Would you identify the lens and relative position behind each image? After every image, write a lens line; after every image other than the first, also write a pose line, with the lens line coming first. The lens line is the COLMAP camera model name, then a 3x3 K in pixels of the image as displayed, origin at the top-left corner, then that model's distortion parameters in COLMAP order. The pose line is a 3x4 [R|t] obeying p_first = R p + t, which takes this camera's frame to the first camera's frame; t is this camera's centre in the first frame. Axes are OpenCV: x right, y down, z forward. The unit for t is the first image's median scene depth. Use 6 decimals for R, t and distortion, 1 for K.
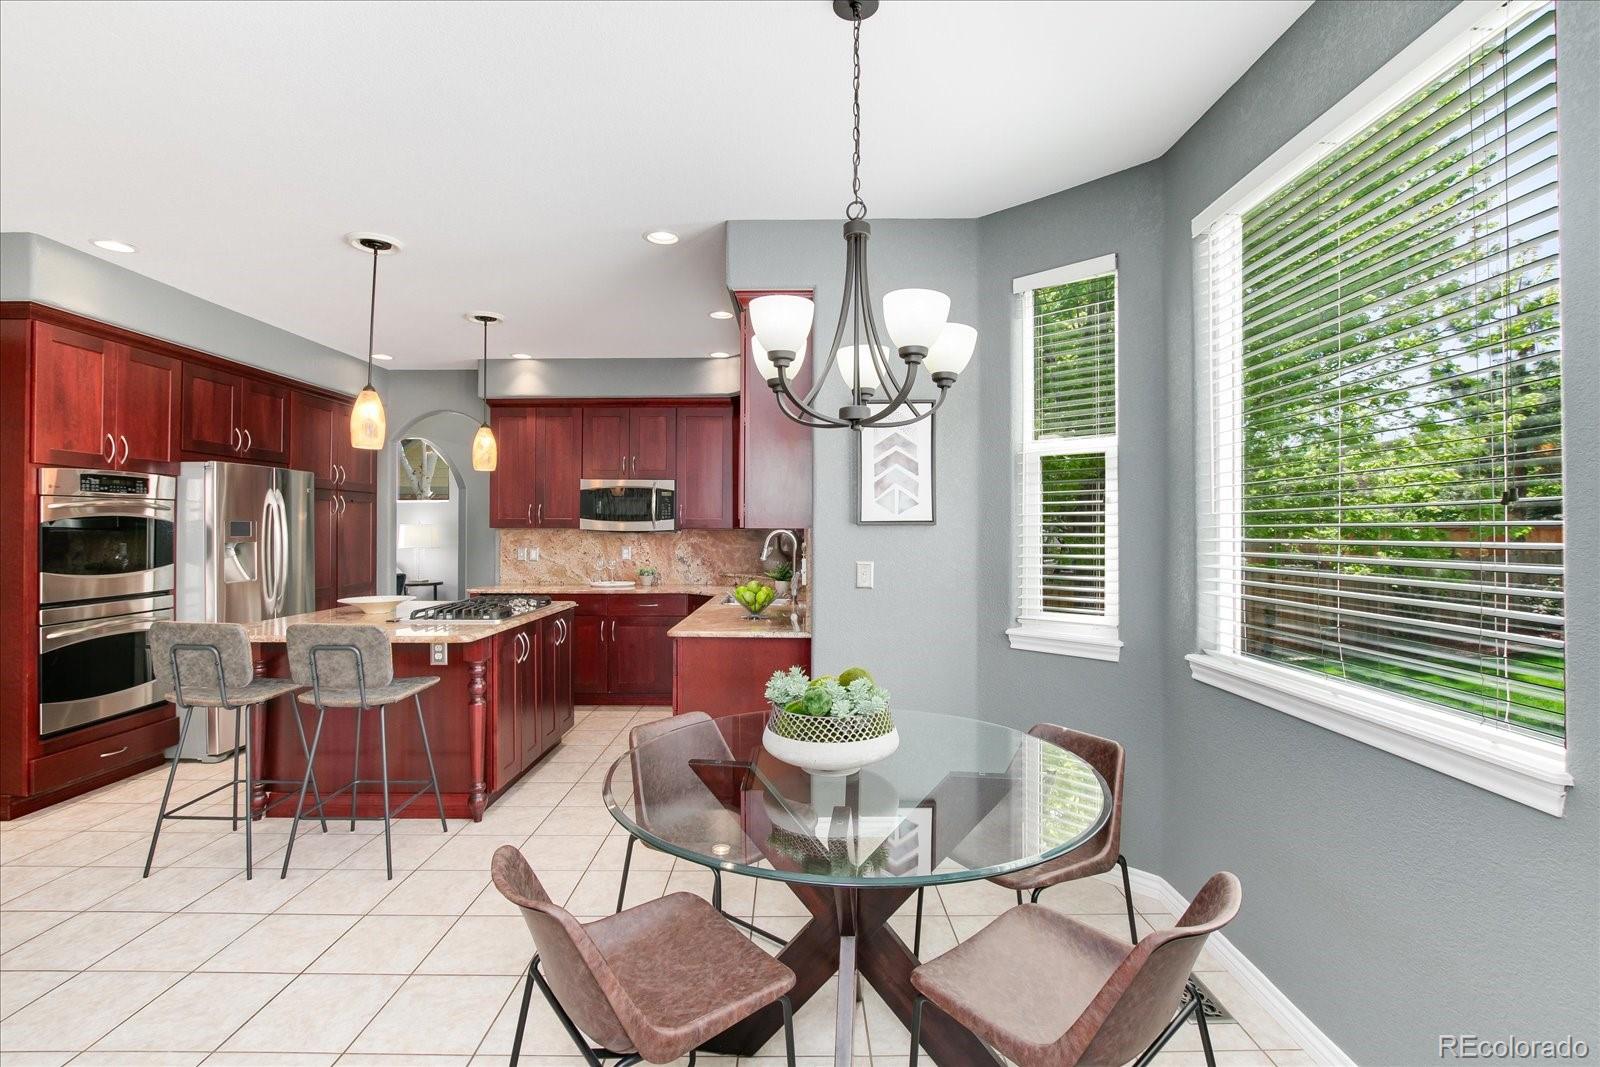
lens RADIAL K [[707.9, 0, 786.7], [0, 707.9, 530.2], [0, 0, 1]] dist [-0.001773, -0.000303]
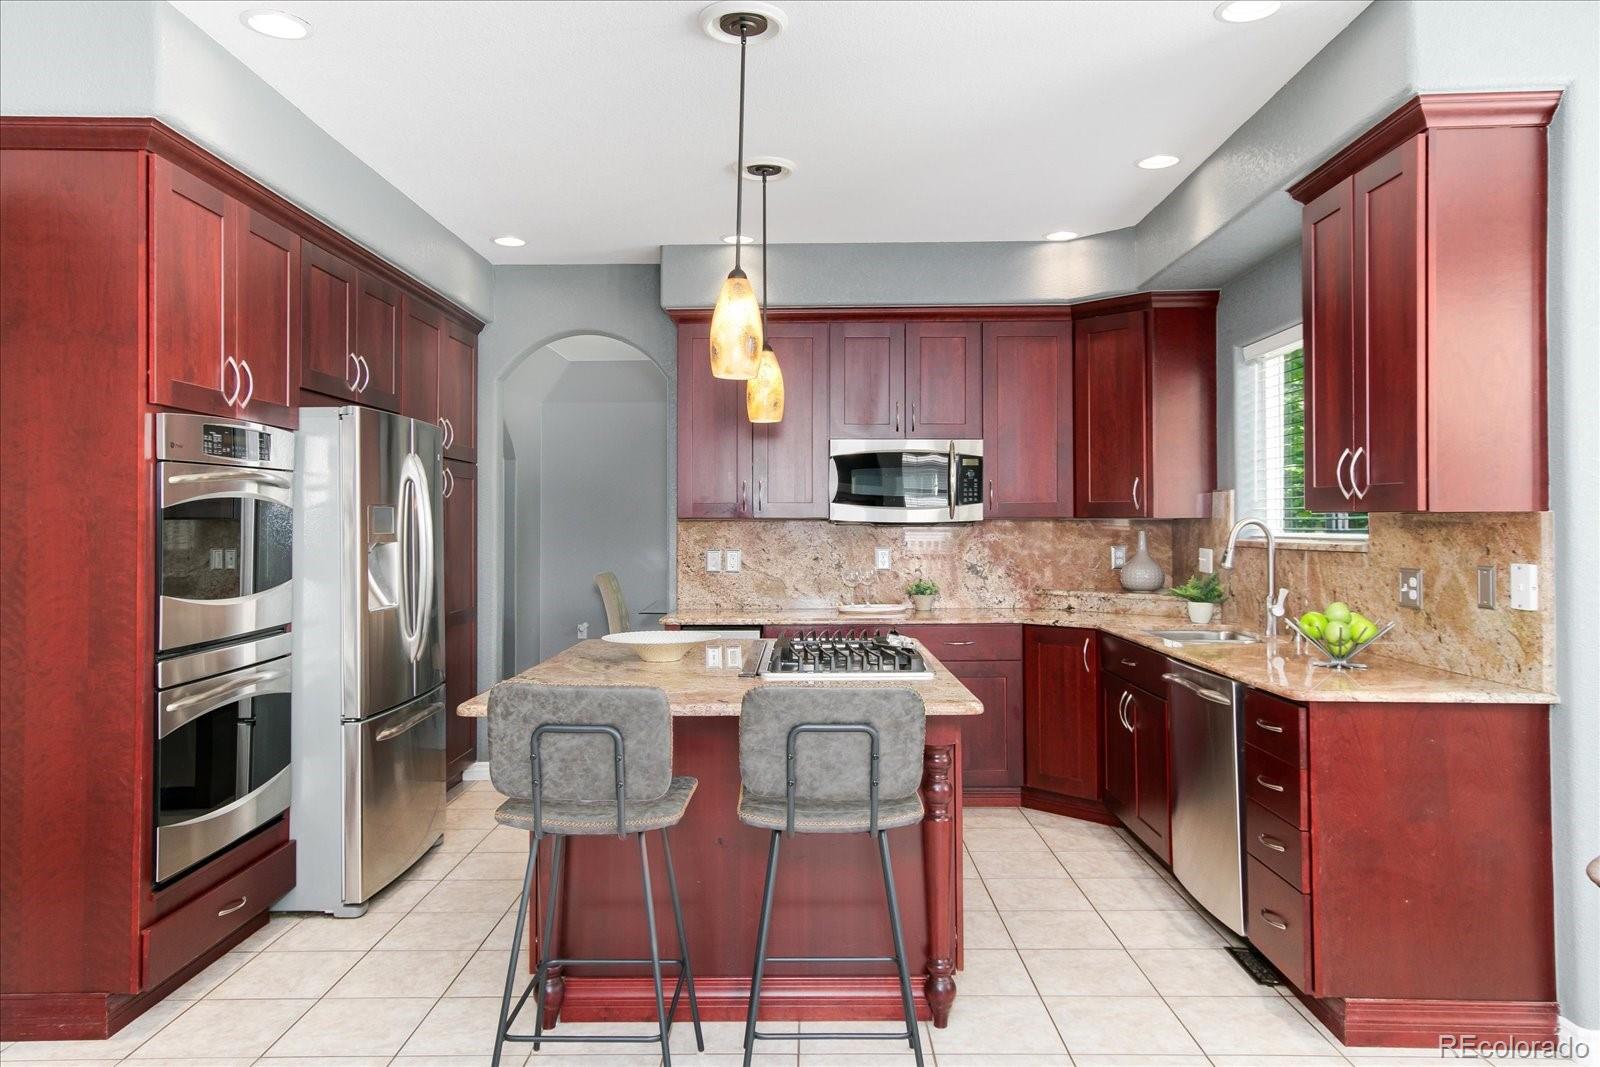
lens RADIAL K [[1059.0, 0, 802.2], [0, 1059.0, 516.8], [0, 0, 1]] dist [0.022590, 0.001323]
pose [[0.999904, -0.004017, 0.013247, -0.468299], [0.004114, 0.999965, -0.007273, 0.003626], [-0.013217, 0.007326, 0.999886, 0.111844]]
